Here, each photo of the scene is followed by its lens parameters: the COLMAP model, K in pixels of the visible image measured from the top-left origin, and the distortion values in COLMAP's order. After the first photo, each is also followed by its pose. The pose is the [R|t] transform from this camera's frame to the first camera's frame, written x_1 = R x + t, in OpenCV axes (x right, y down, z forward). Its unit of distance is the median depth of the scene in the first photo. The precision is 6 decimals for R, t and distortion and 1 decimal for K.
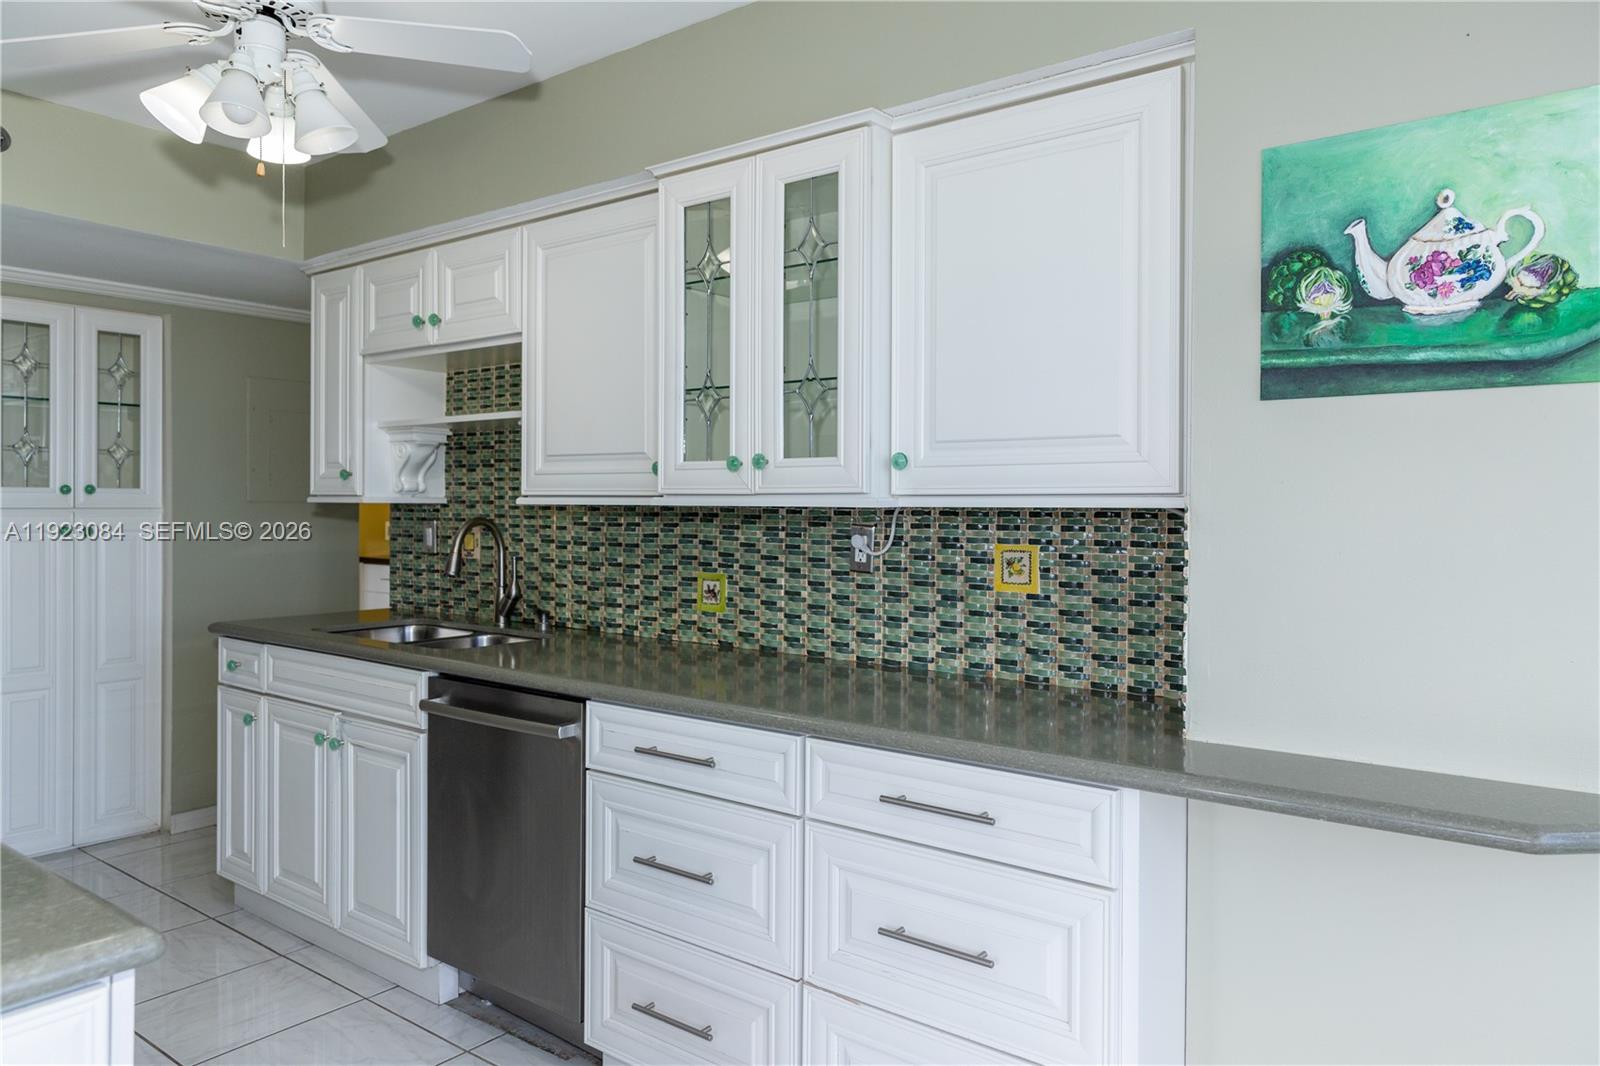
lens RADIAL K [[1079.5, 0, 798.6], [0, 1079.5, 537.1], [0, 0, 1]] dist [0.010585, -0.002802]
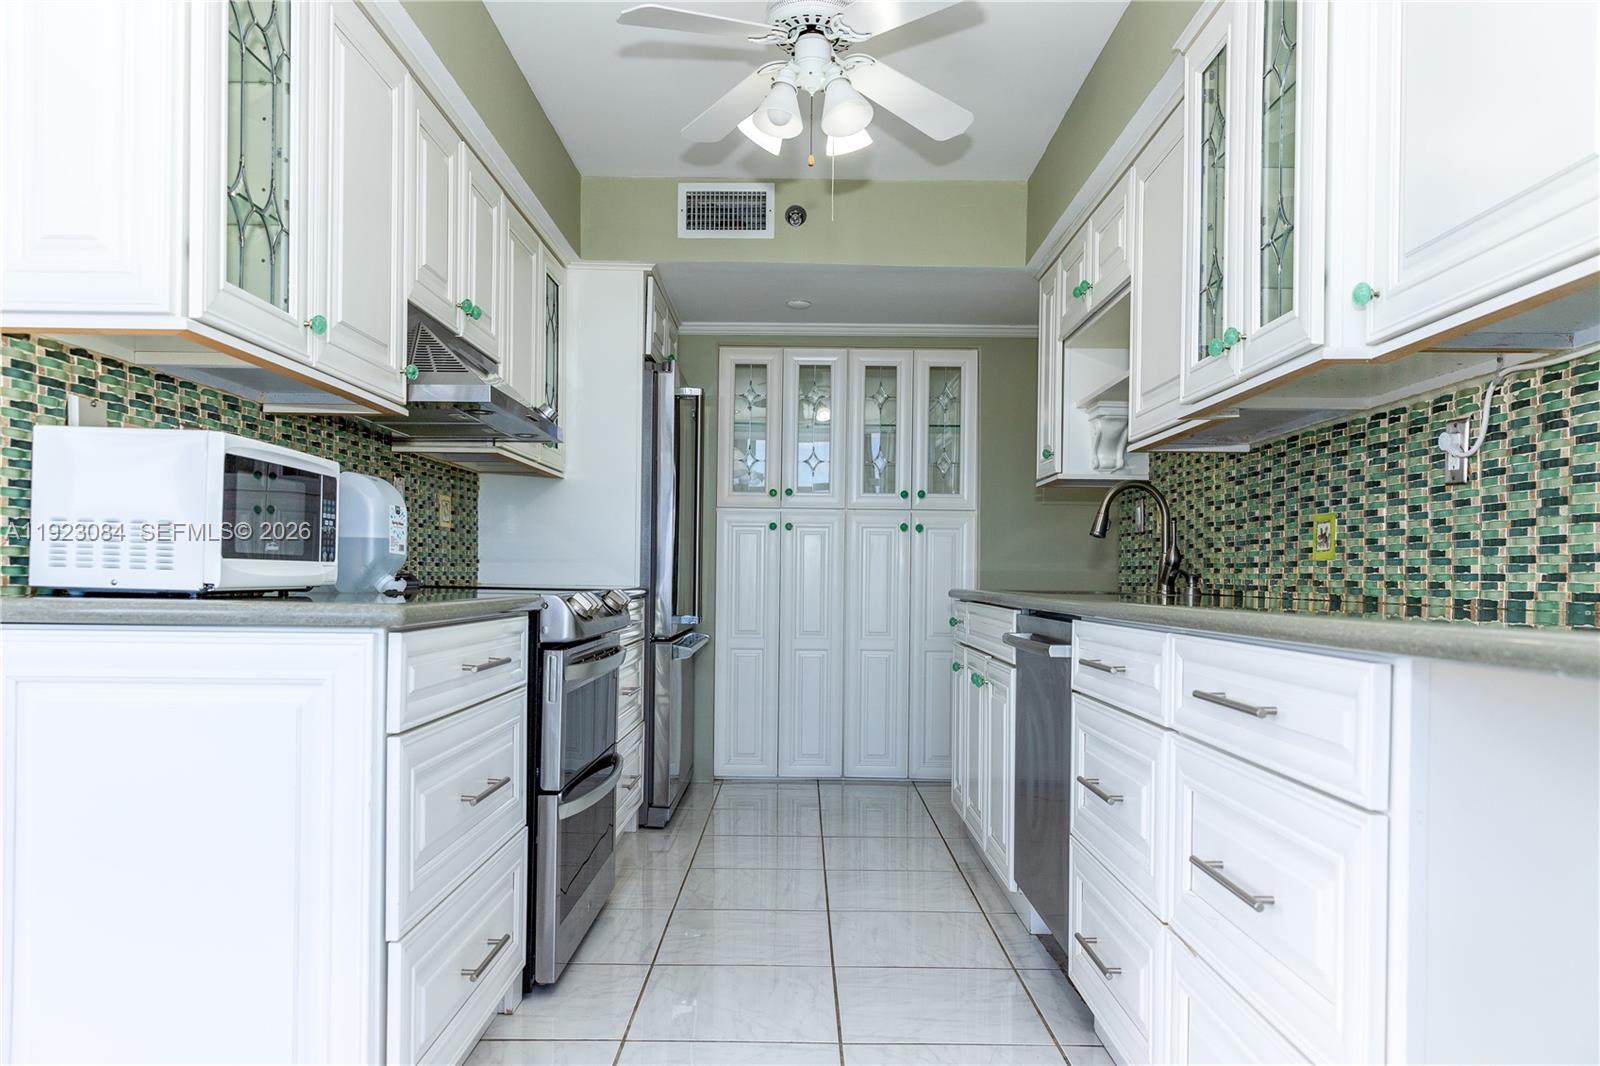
lens RADIAL K [[1076.2, 0, 800.5], [0, 1076.2, 579.4], [0, 0, 1]] dist [0.008090, -0.003127]
pose [[0.618677, 0.005836, -0.785624, 0.387555], [-0.033996, 0.999235, -0.019349, 0.136788], [0.784910, 0.038679, 0.618402, 0.208287]]
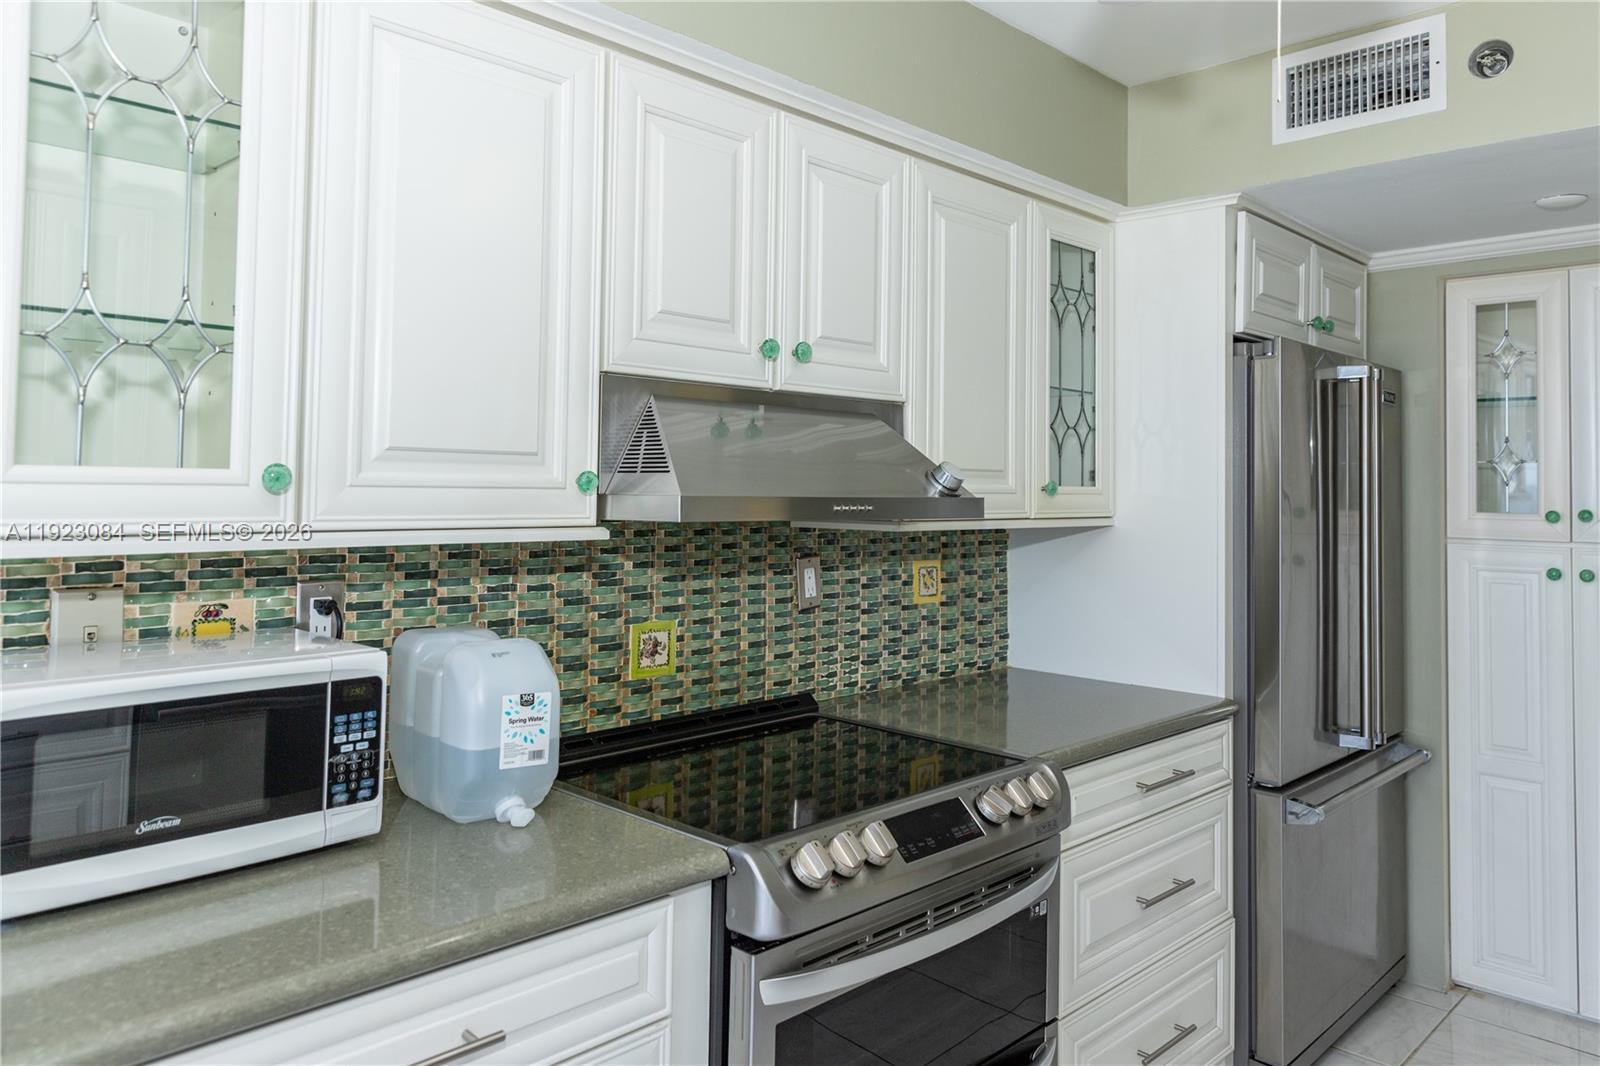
lens RADIAL K [[1116.7, 0, 797.9], [0, 1116.7, 442.0], [0, 0, 1]] dist [-0.000884, -0.005061]
pose [[-0.109811, -0.045687, -0.992902, 0.077682], [-0.047471, 0.998044, -0.040674, -0.056816], [0.992818, 0.042668, -0.111765, 0.722508]]
